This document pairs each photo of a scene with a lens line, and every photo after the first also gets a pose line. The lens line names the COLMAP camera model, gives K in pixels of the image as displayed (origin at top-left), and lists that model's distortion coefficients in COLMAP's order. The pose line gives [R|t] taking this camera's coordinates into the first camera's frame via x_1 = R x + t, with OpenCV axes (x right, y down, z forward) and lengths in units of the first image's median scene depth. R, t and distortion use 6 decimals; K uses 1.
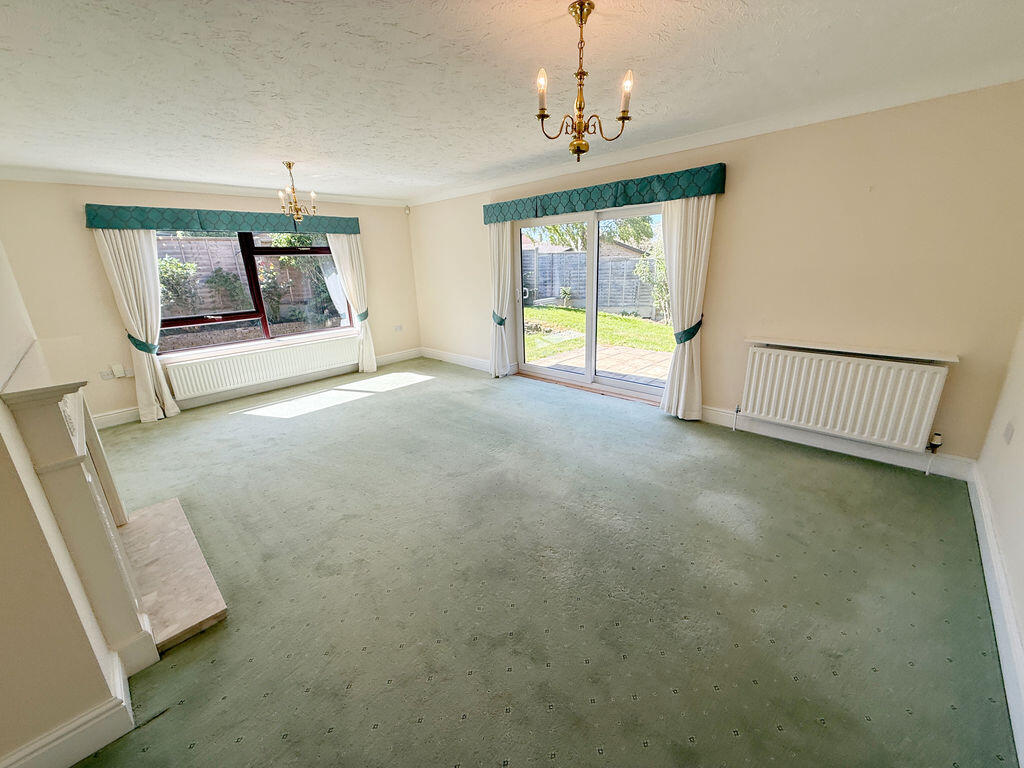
lens RADIAL K [[407.4, 0, 509.6], [0, 407.4, 387.0], [0, 0, 1]] dist [-0.001400, 0.000062]
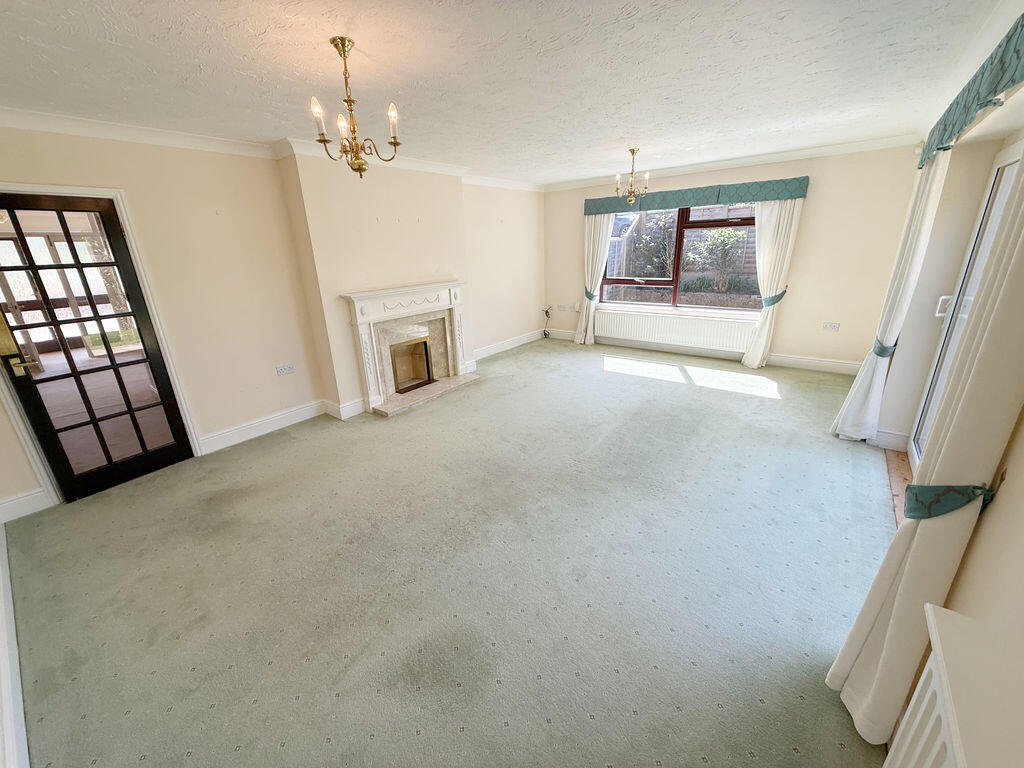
lens RADIAL K [[407.4, 0, 509.2], [0, 407.4, 384.0], [0, 0, 1]] dist [-0.001400, 0.000062]
pose [[0.093443, 0.351219, -0.931619, 0.493340], [-0.265771, 0.910558, 0.316622, -0.167384], [0.959497, 0.218011, 0.178429, 0.451215]]
